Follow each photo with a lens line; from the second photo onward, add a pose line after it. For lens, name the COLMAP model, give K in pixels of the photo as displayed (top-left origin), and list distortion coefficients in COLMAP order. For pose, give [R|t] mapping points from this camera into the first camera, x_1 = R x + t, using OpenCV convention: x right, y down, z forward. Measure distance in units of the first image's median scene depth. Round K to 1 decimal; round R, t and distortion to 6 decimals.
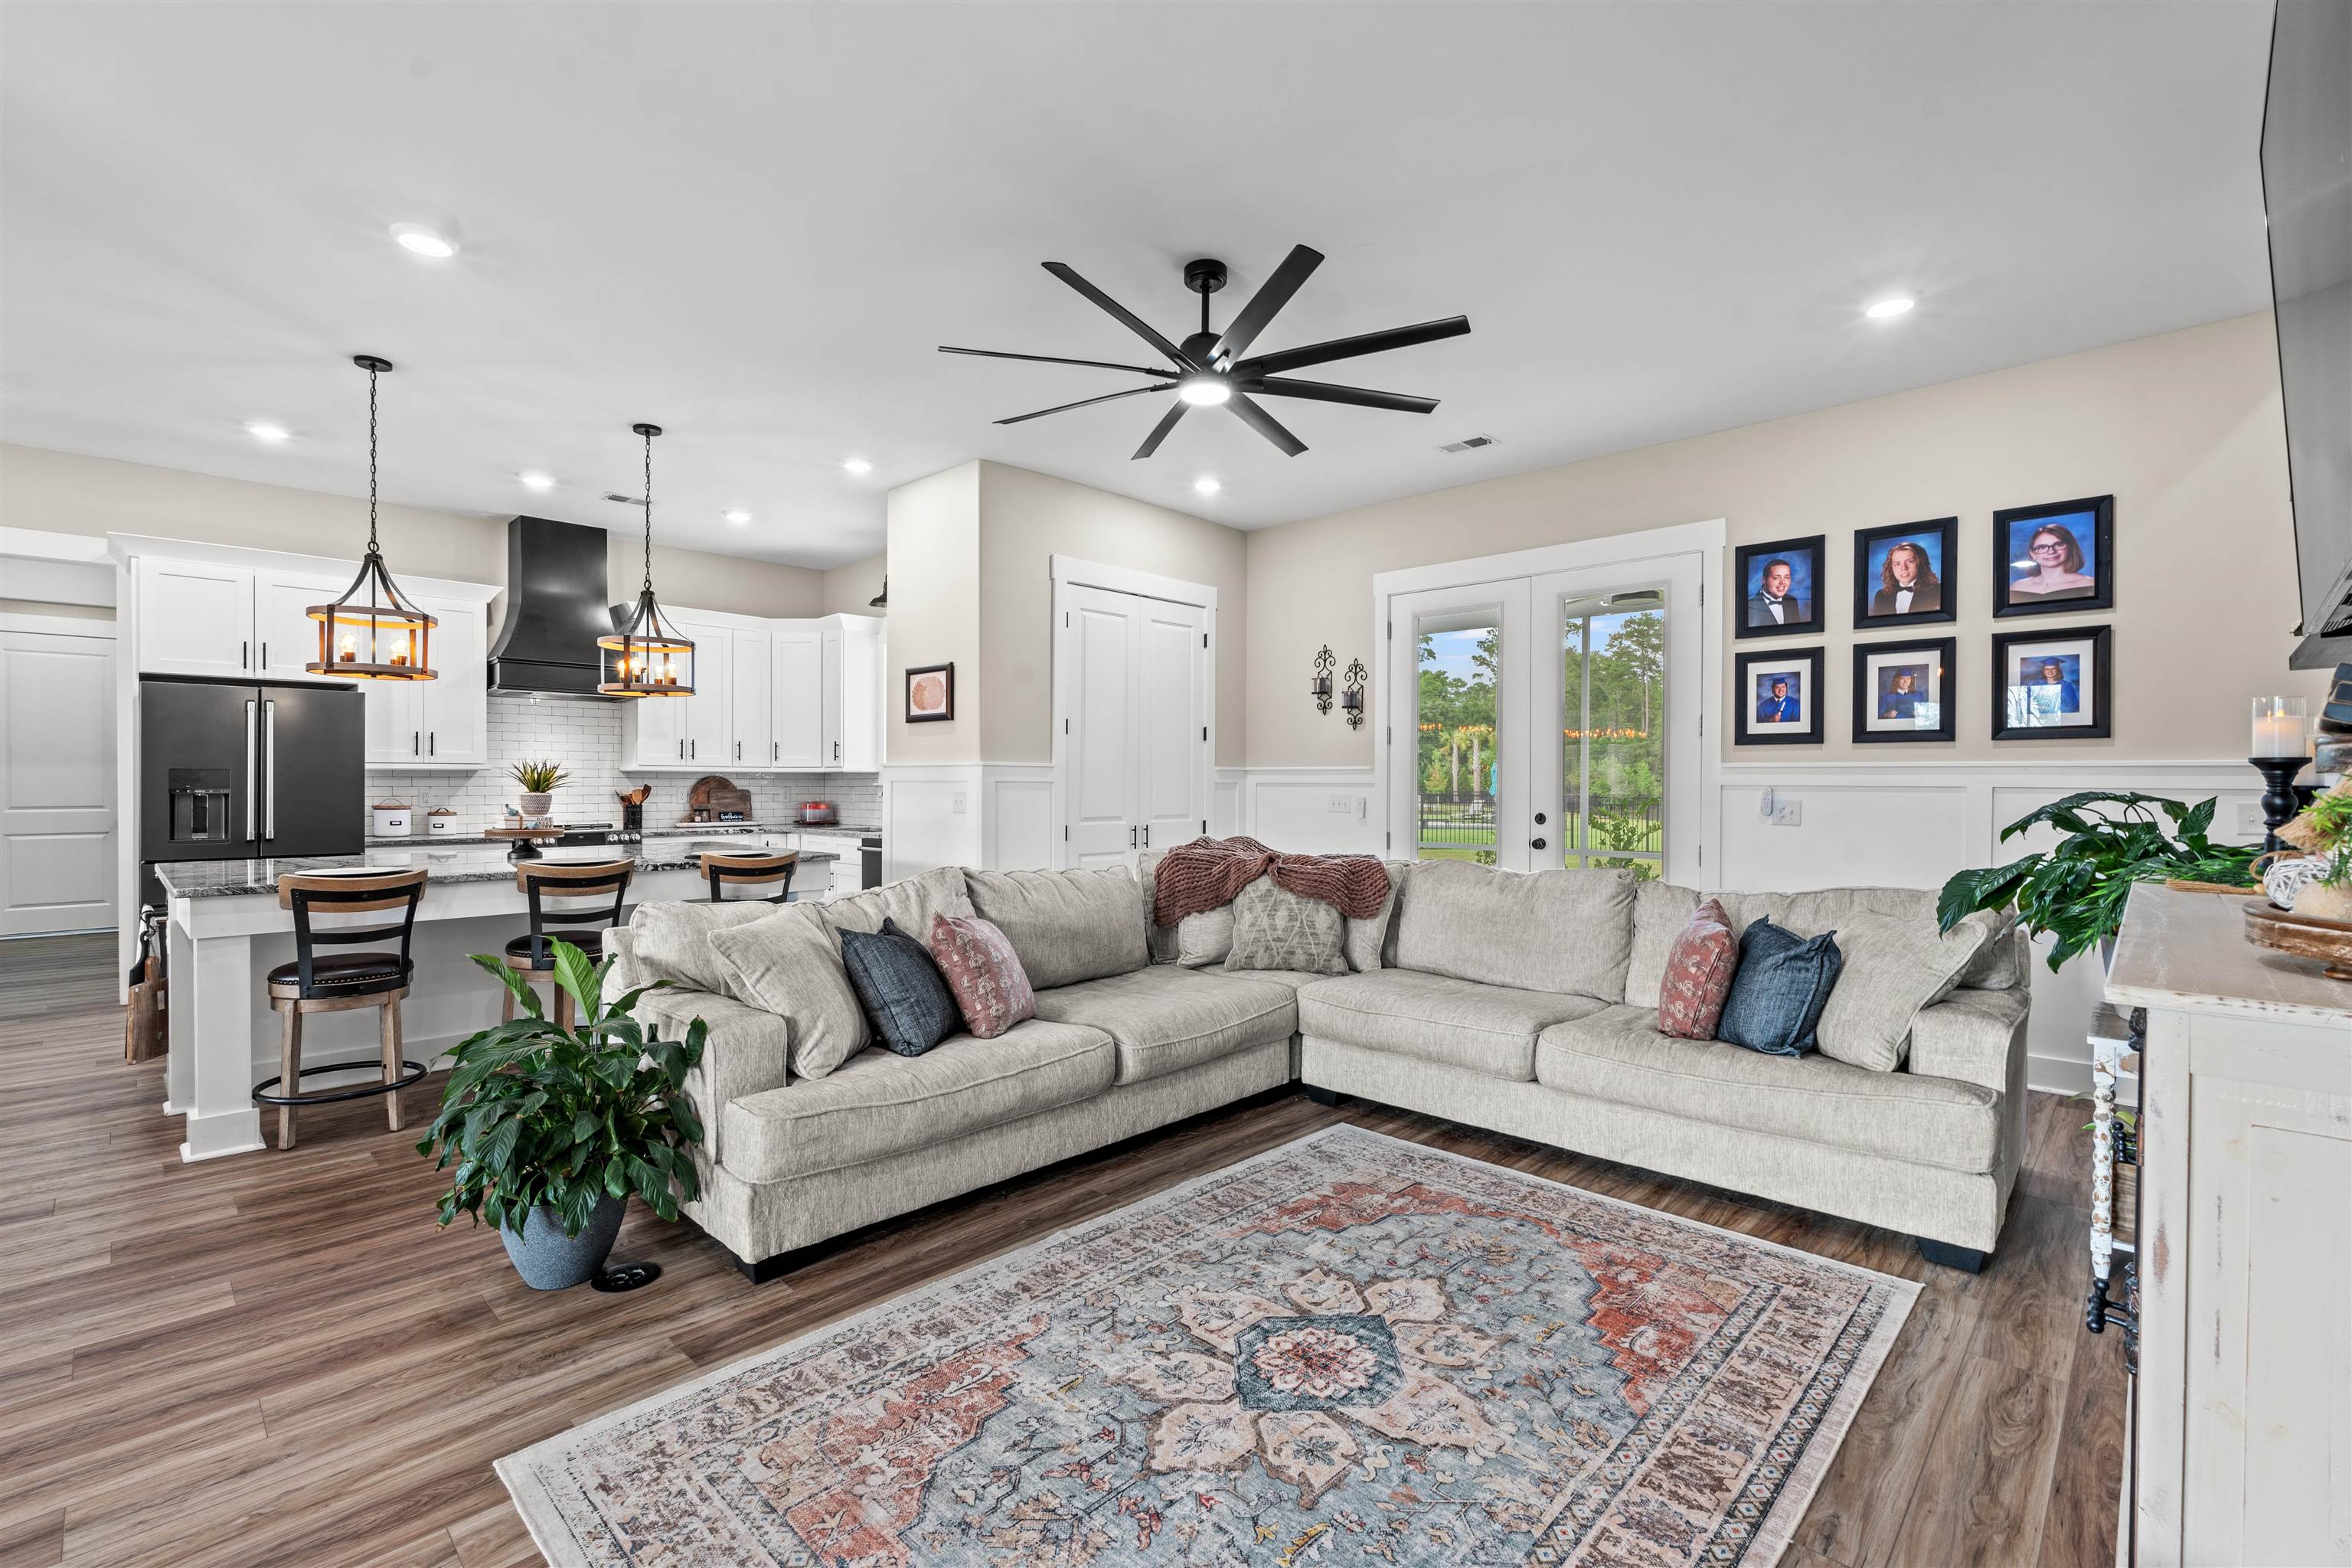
lens RADIAL K [[1035.9, 0, 1174.0], [0, 1035.9, 786.3], [0, 0, 1]] dist [-0.004587, 0.000521]
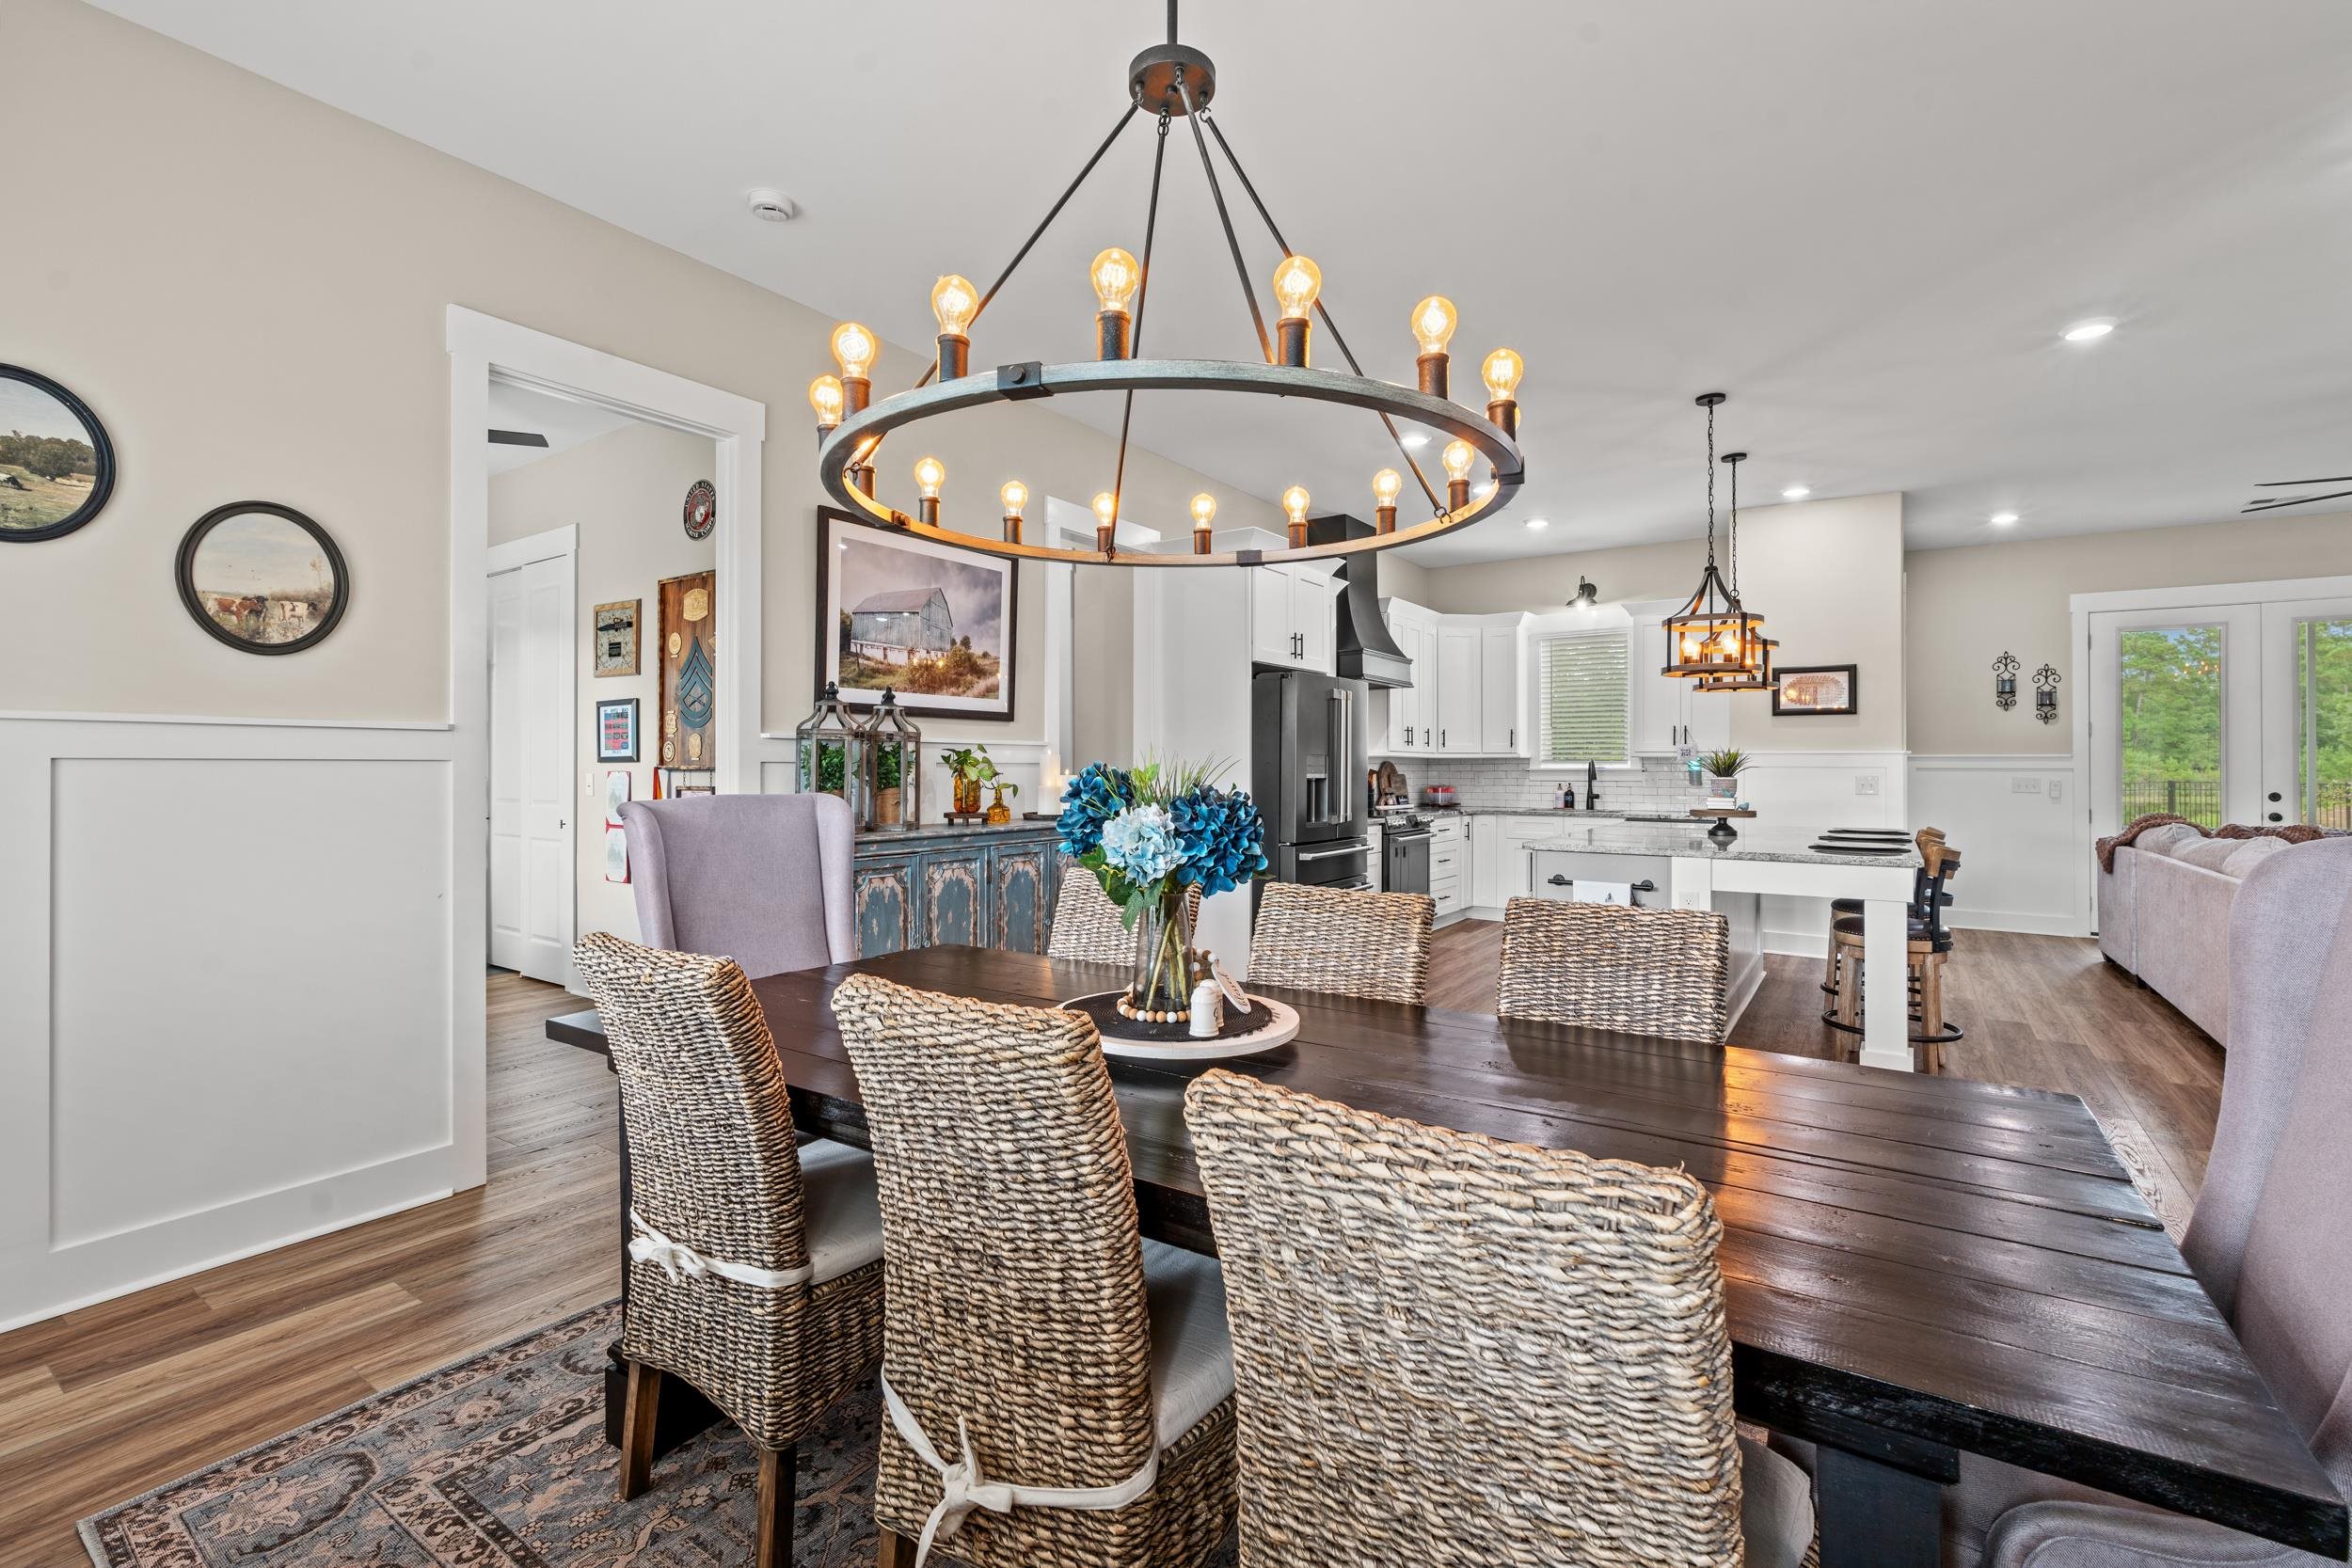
lens RADIAL K [[1035.8, 0, 1171.4], [0, 1035.8, 758.0], [0, 0, 1]] dist [-0.004587, 0.000521]
pose [[0.987084, 0.002682, 0.160180, -1.510224], [-0.000905, 0.999937, -0.011165, -0.001458], [-0.160200, 0.010876, 0.987025, -0.020902]]
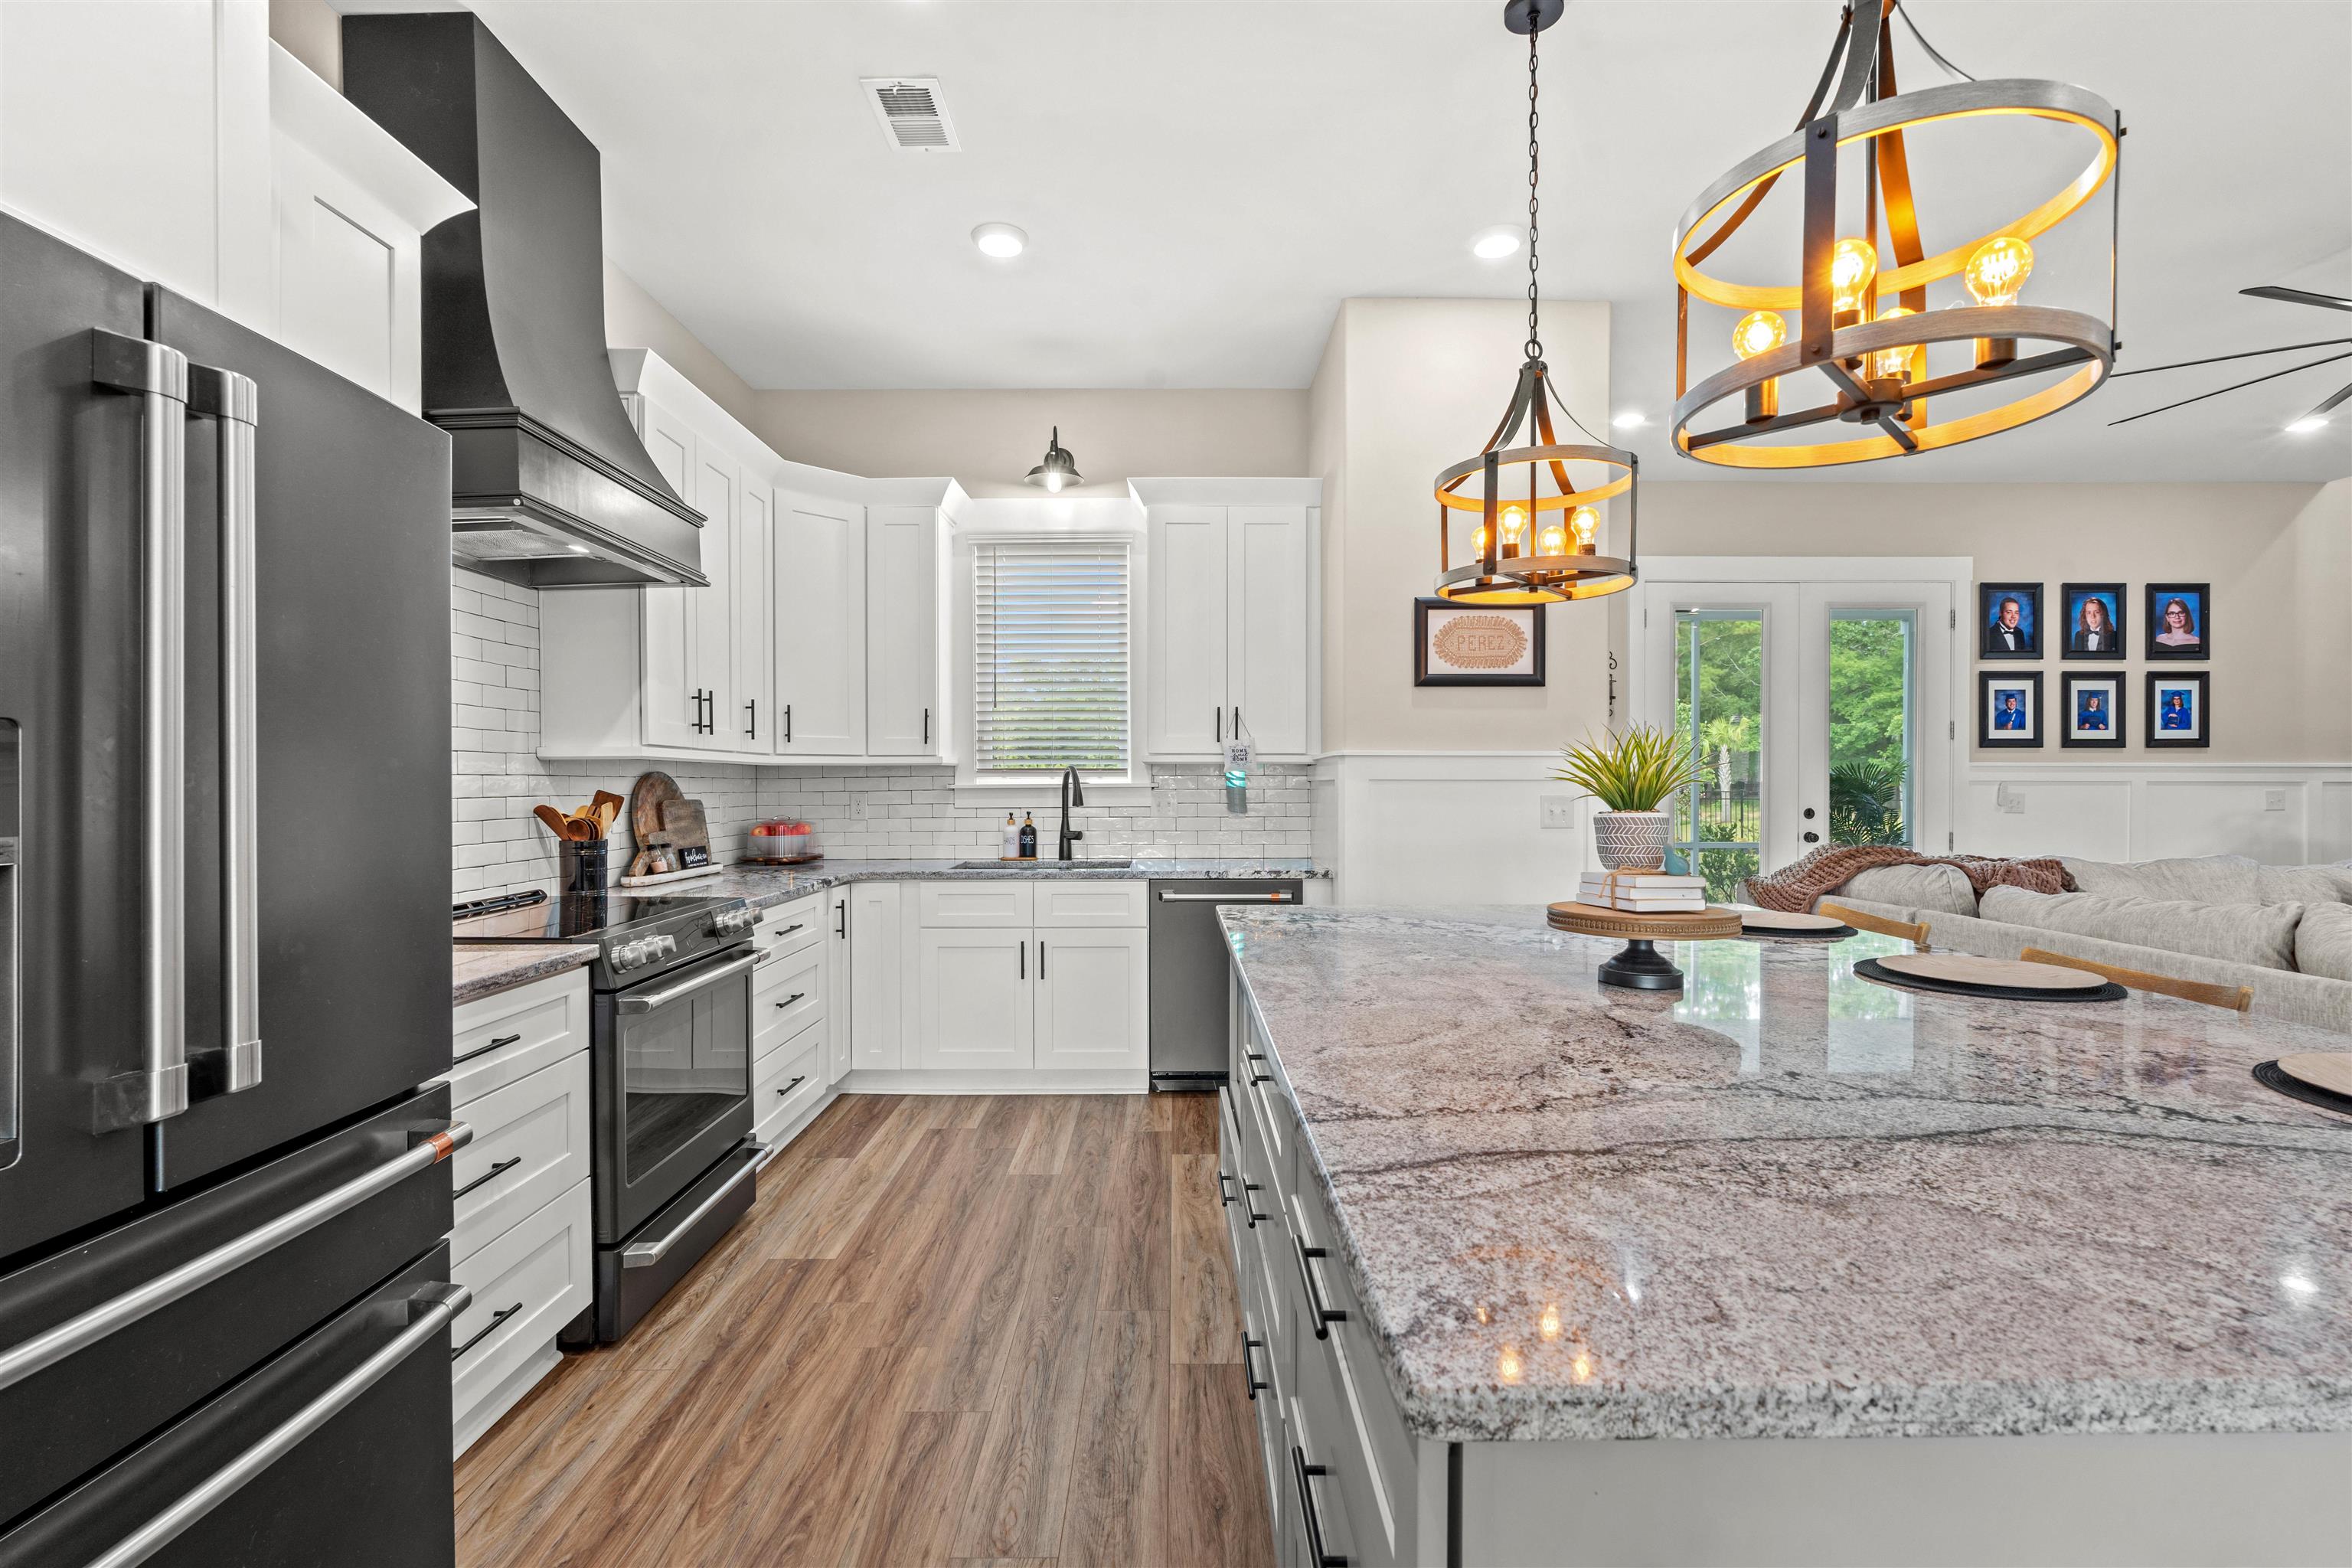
lens RADIAL K [[1035.9, 0, 1180.8], [0, 1035.9, 788.4], [0, 0, 1]] dist [-0.004587, 0.000521]
pose [[0.714536, -0.008851, 0.699542, -1.093686], [0.006222, 0.999961, 0.006298, -0.006703], [-0.699571, -0.000147, 0.714564, 0.903490]]
